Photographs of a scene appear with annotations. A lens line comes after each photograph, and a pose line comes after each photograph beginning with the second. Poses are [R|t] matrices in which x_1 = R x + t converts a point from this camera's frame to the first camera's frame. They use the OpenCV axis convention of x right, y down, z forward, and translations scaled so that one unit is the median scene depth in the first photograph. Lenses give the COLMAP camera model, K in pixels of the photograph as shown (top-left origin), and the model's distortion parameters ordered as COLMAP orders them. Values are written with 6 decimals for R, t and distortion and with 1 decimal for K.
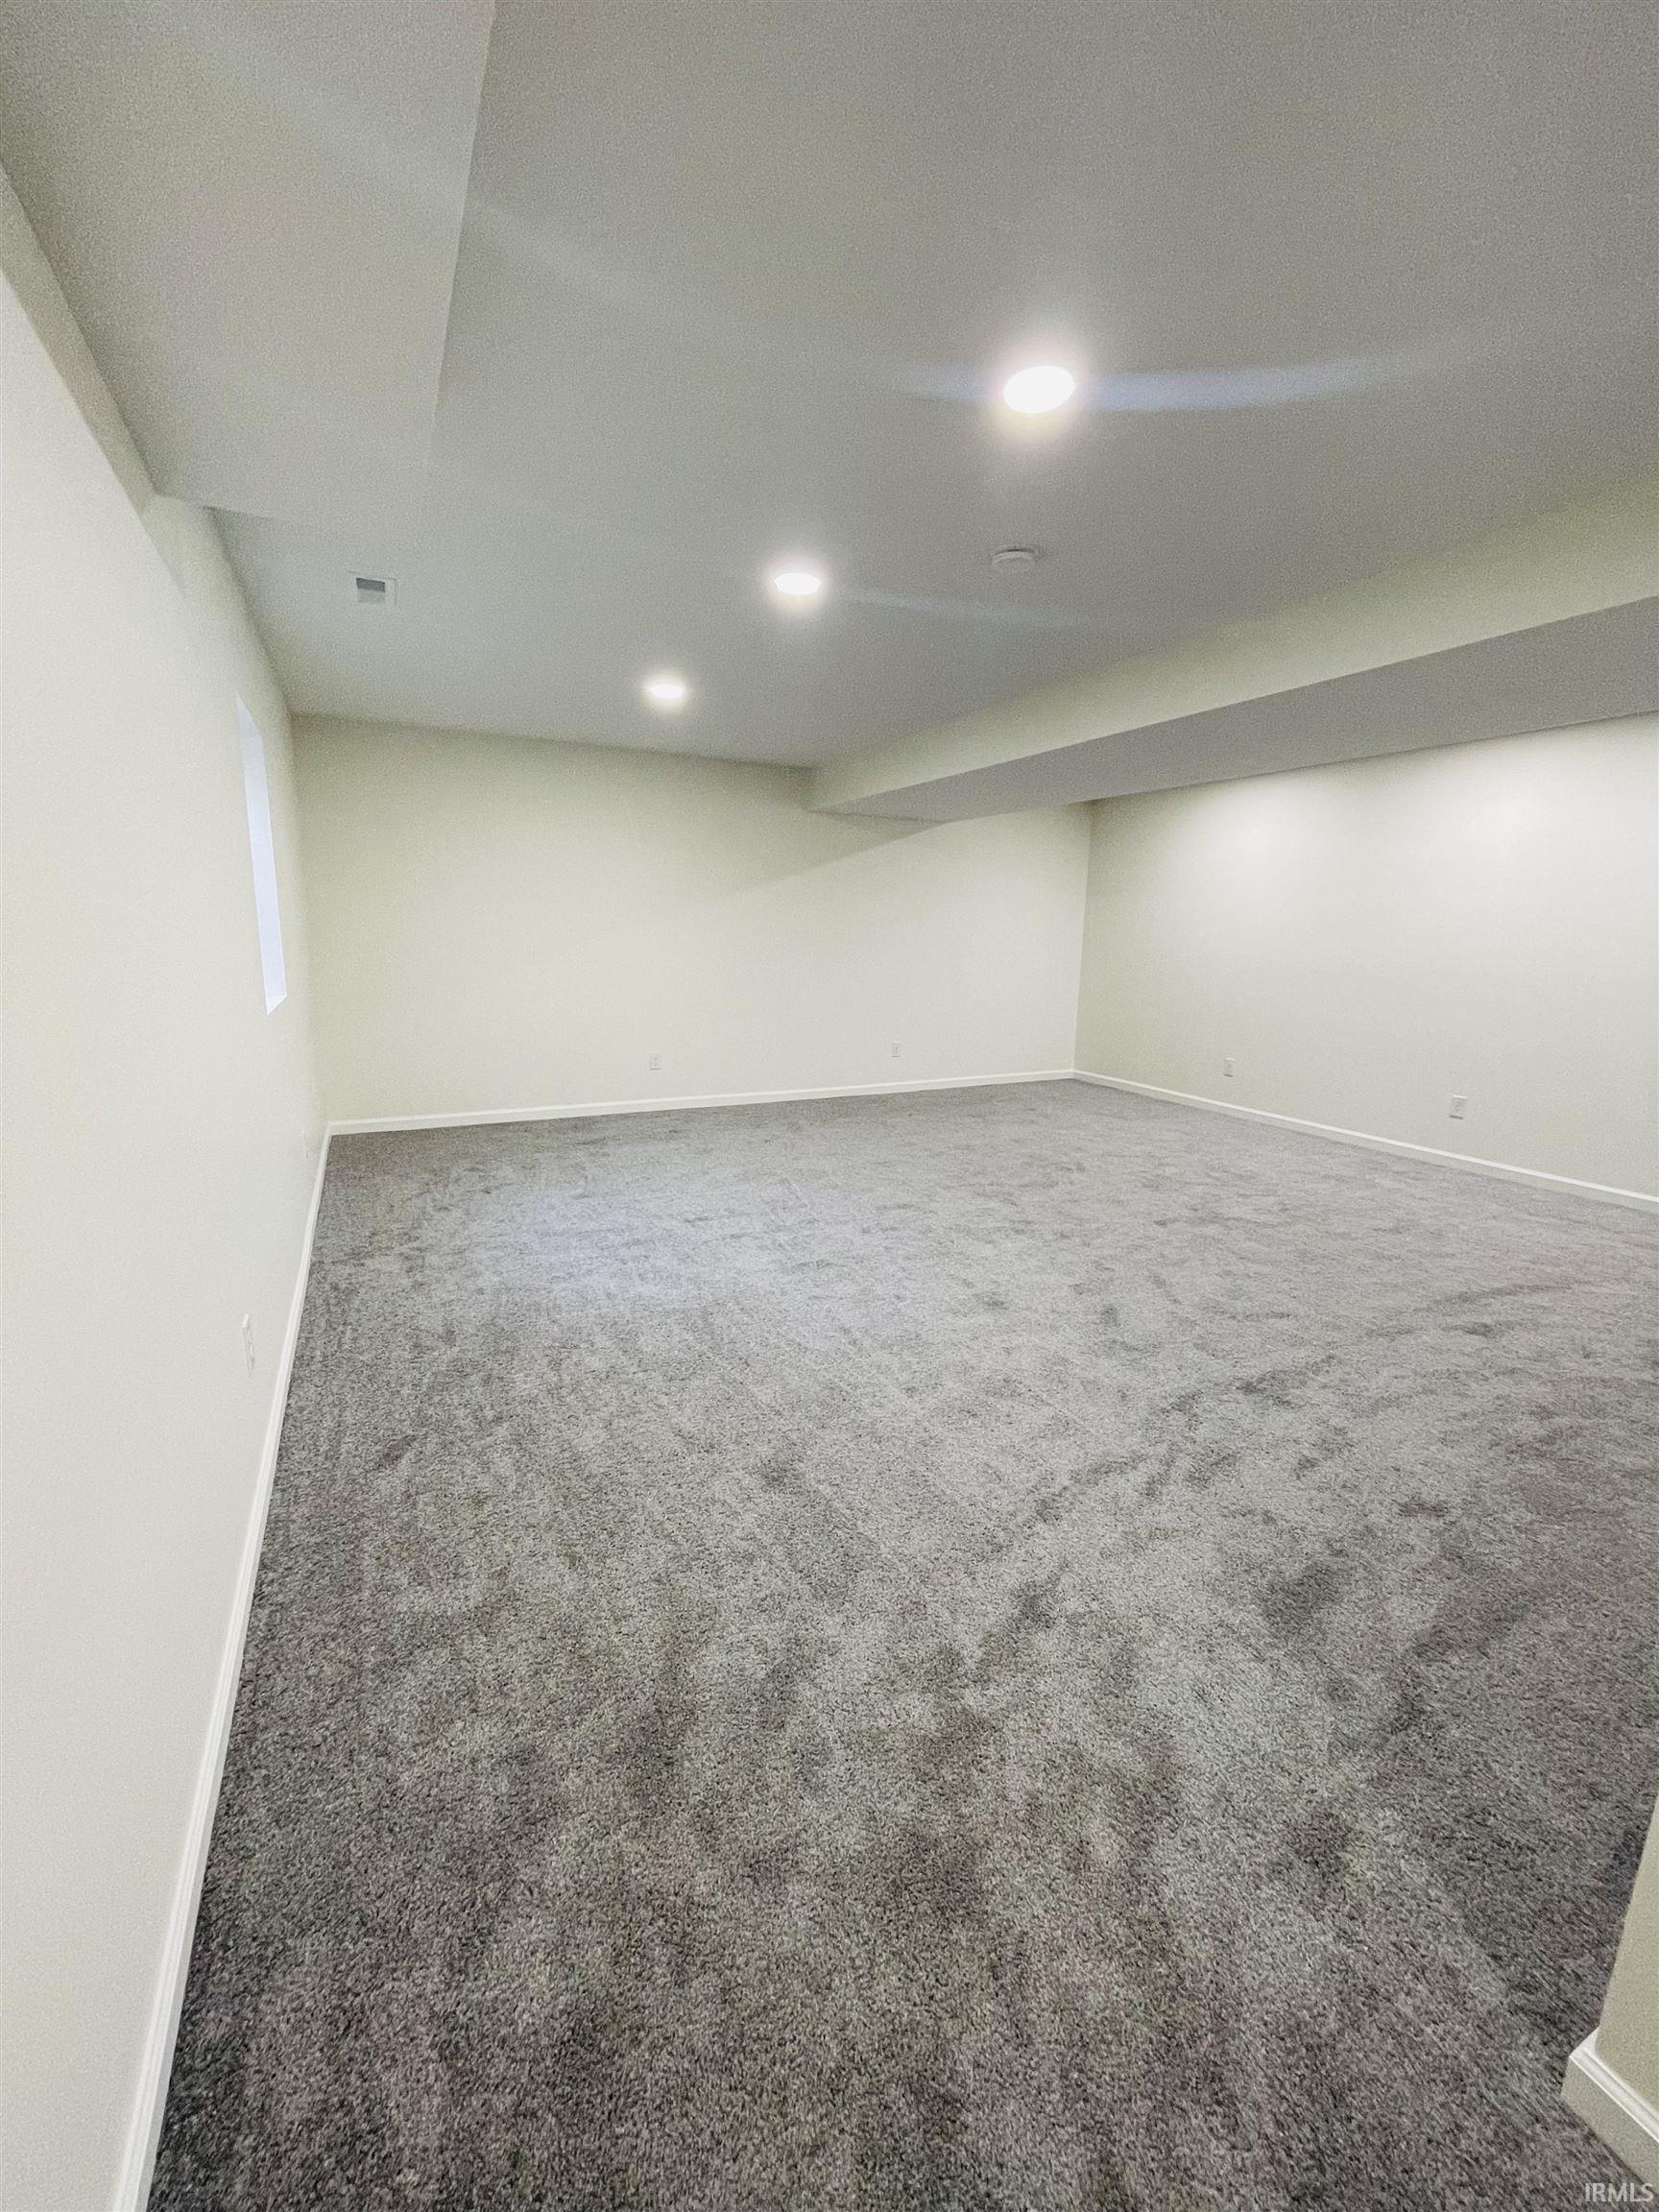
lens RADIAL K [[884.2, 0, 825.7], [0, 884.2, 1100.1], [0, 0, 1]] dist [-0.000902, 0.000118]
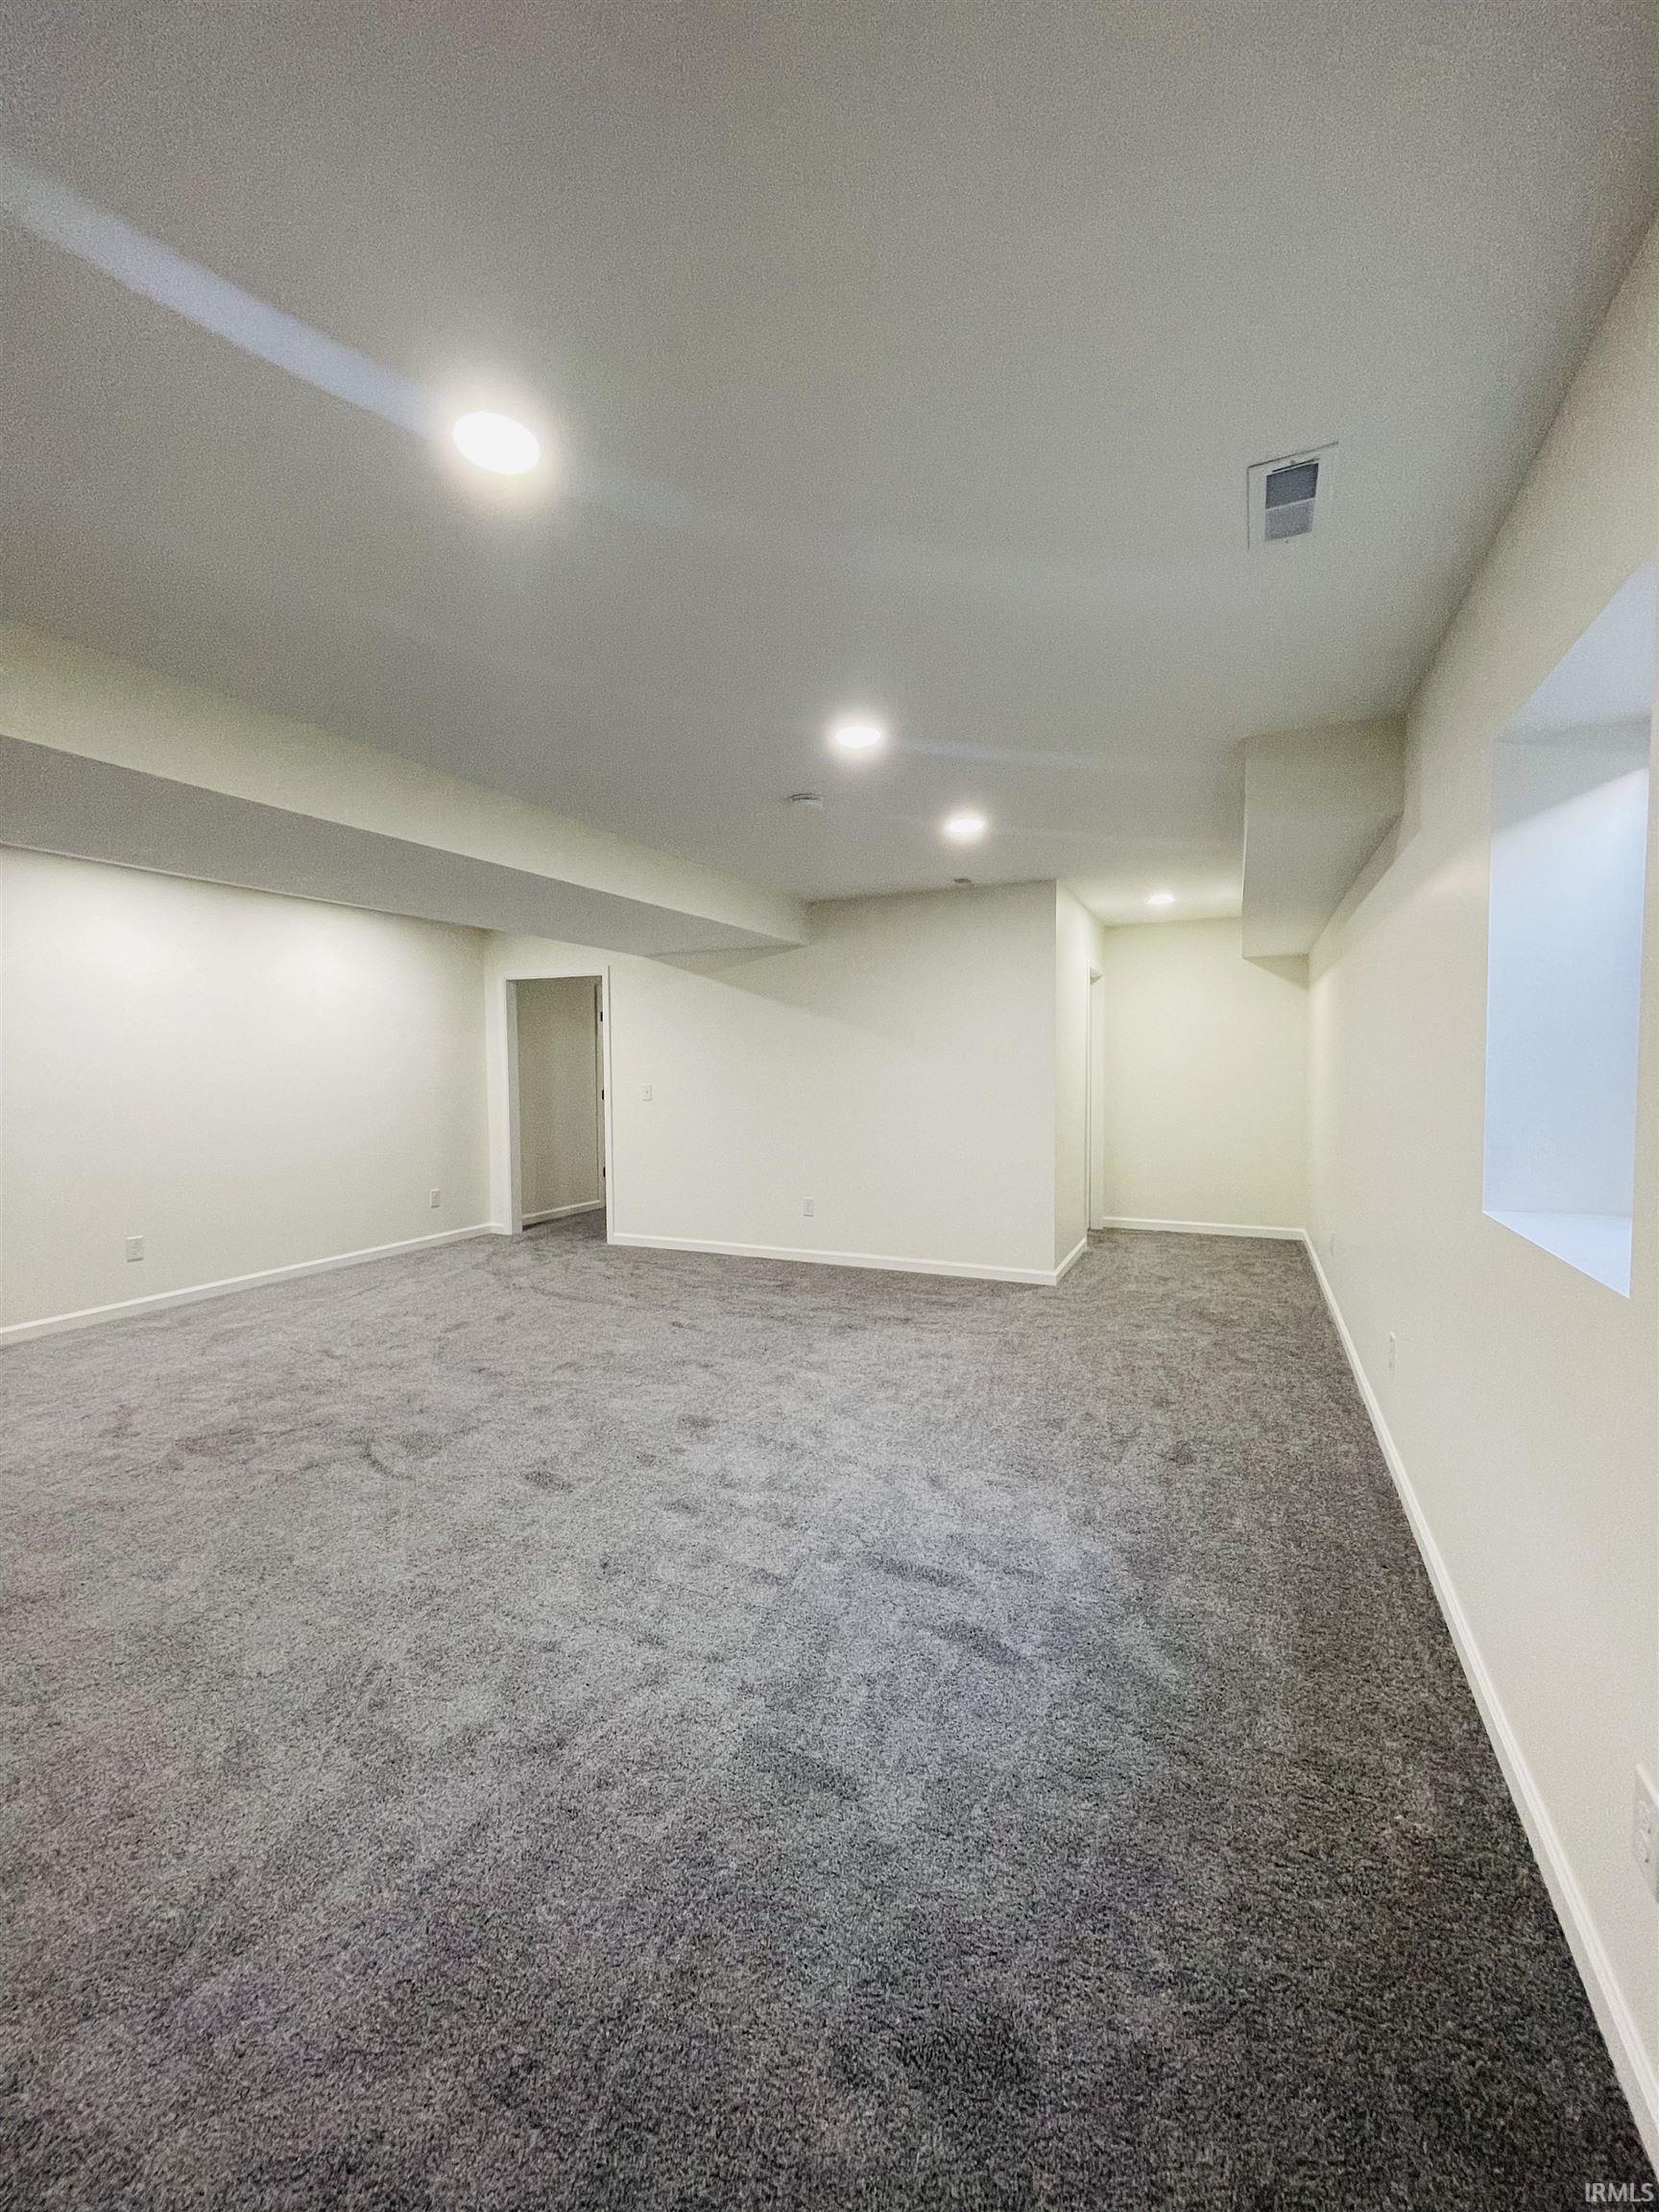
lens RADIAL K [[884.2, 0, 828.0], [0, 884.2, 1104.0], [0, 0, 1]] dist [-0.000902, 0.000118]
pose [[-0.639207, -0.035931, 0.768194, -0.528462], [0.147699, 0.974576, 0.168484, -0.222929], [-0.754718, 0.221158, -0.617649, 1.174439]]
